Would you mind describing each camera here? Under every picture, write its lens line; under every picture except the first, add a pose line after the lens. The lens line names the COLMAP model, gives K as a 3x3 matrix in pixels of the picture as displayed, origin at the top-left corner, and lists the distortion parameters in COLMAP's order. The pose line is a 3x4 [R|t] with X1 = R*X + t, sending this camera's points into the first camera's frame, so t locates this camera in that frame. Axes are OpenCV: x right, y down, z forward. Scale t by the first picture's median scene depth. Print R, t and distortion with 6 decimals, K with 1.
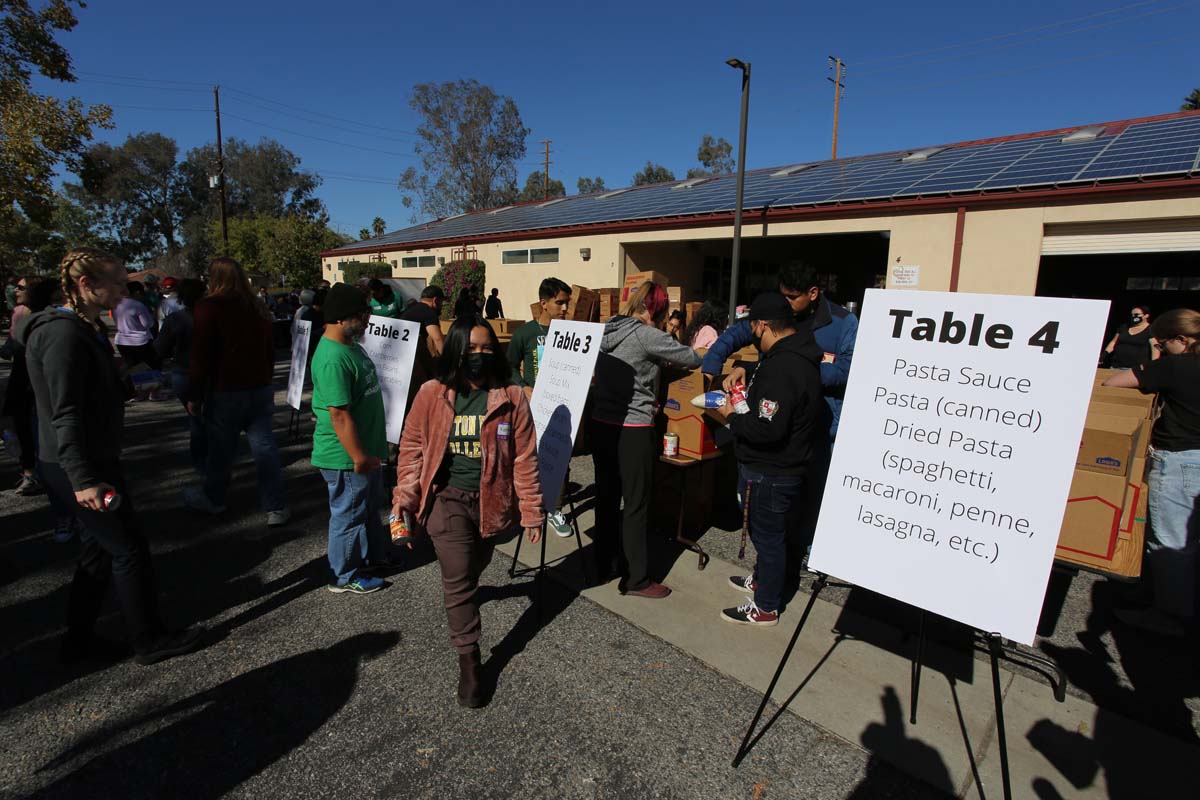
lens RADIAL K [[592.0, 0, 593.0], [0, 592.0, 398.6], [0, 0, 1]] dist [-0.073369, 0.035724]
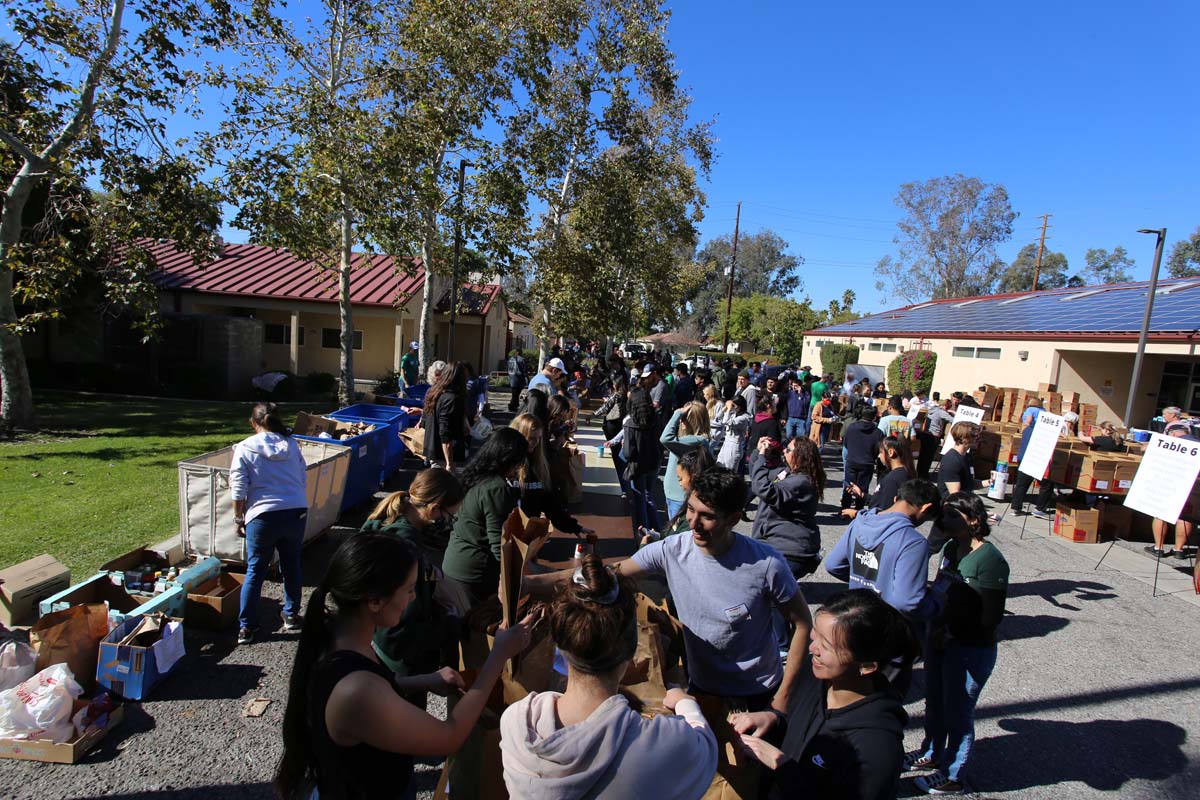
lens RADIAL K [[592.0, 0, 593.0], [0, 592.0, 398.6], [0, 0, 1]] dist [-0.073369, 0.035724]
pose [[0.735864, 0.108991, -0.668301, 0.044140], [-0.180387, 0.982848, -0.038334, 0.016916], [0.652660, 0.148762, 0.742903, -0.150817]]
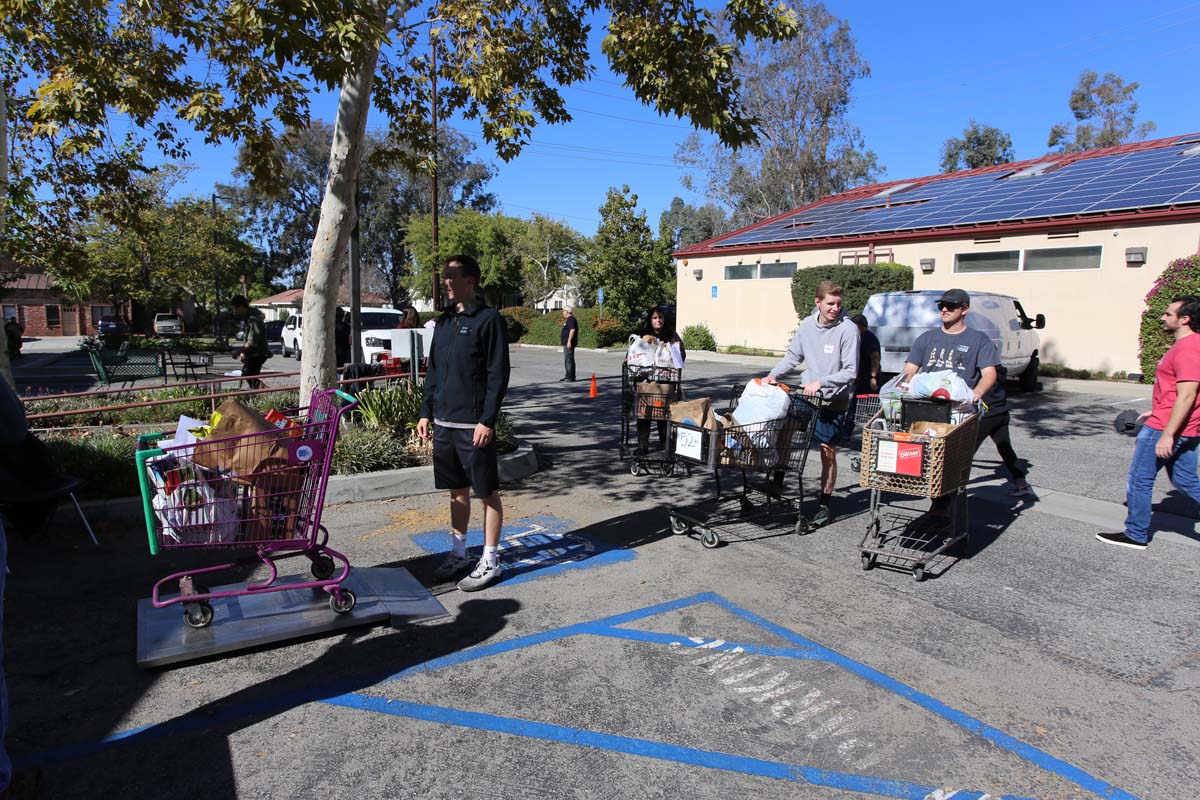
lens RADIAL K [[720.0, 0, 600.0], [0, 720.0, 400.0], [0, 0, 1]] dist [-0.076386, 0.072943]
pose [[0.981273, 0.009741, -0.192376, -0.247857], [-0.019534, 0.998604, -0.049075, -0.035863], [0.191630, 0.051914, 0.980093, 0.160098]]
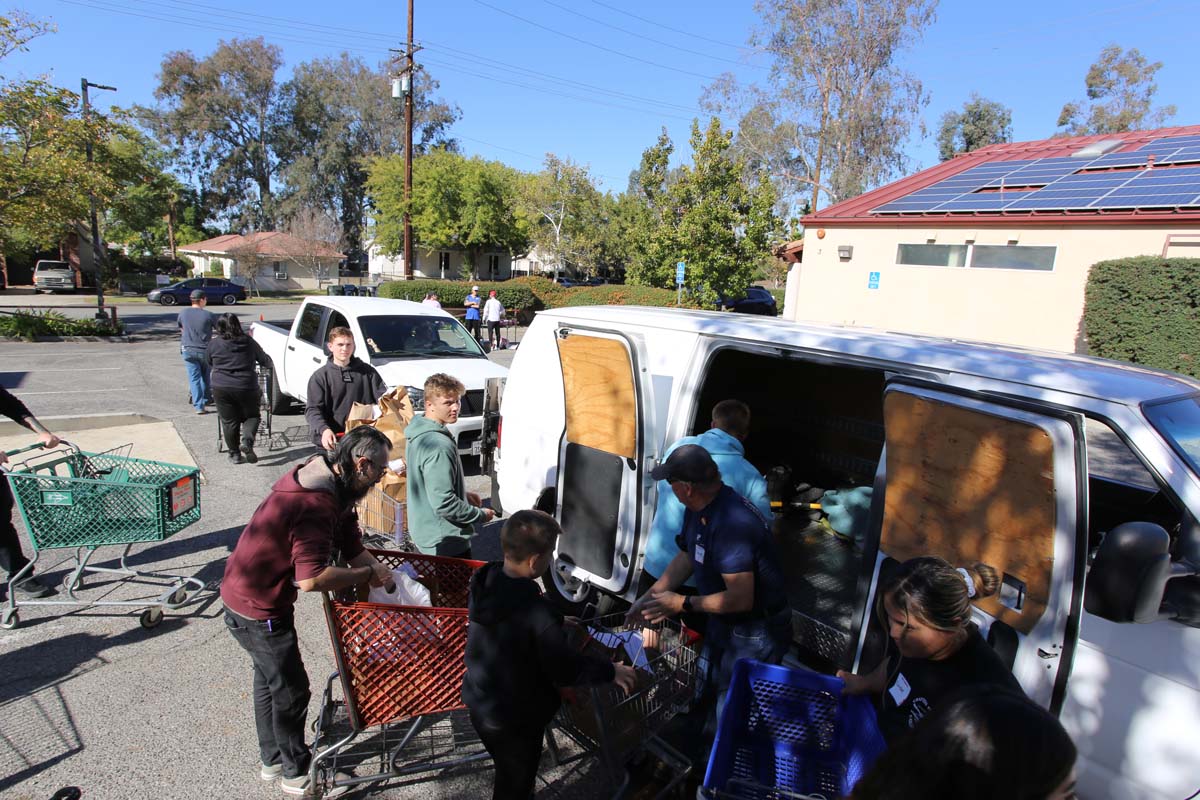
lens RADIAL K [[680.5, 0, 604.2], [0, 680.5, 401.6], [0, 0, 1]] dist [-0.075642, 0.051459]
pose [[0.994812, 0.050189, -0.088486, -0.347027], [-0.048752, 0.998643, 0.018328, -0.073390], [0.089286, -0.013919, 0.995909, 0.307852]]
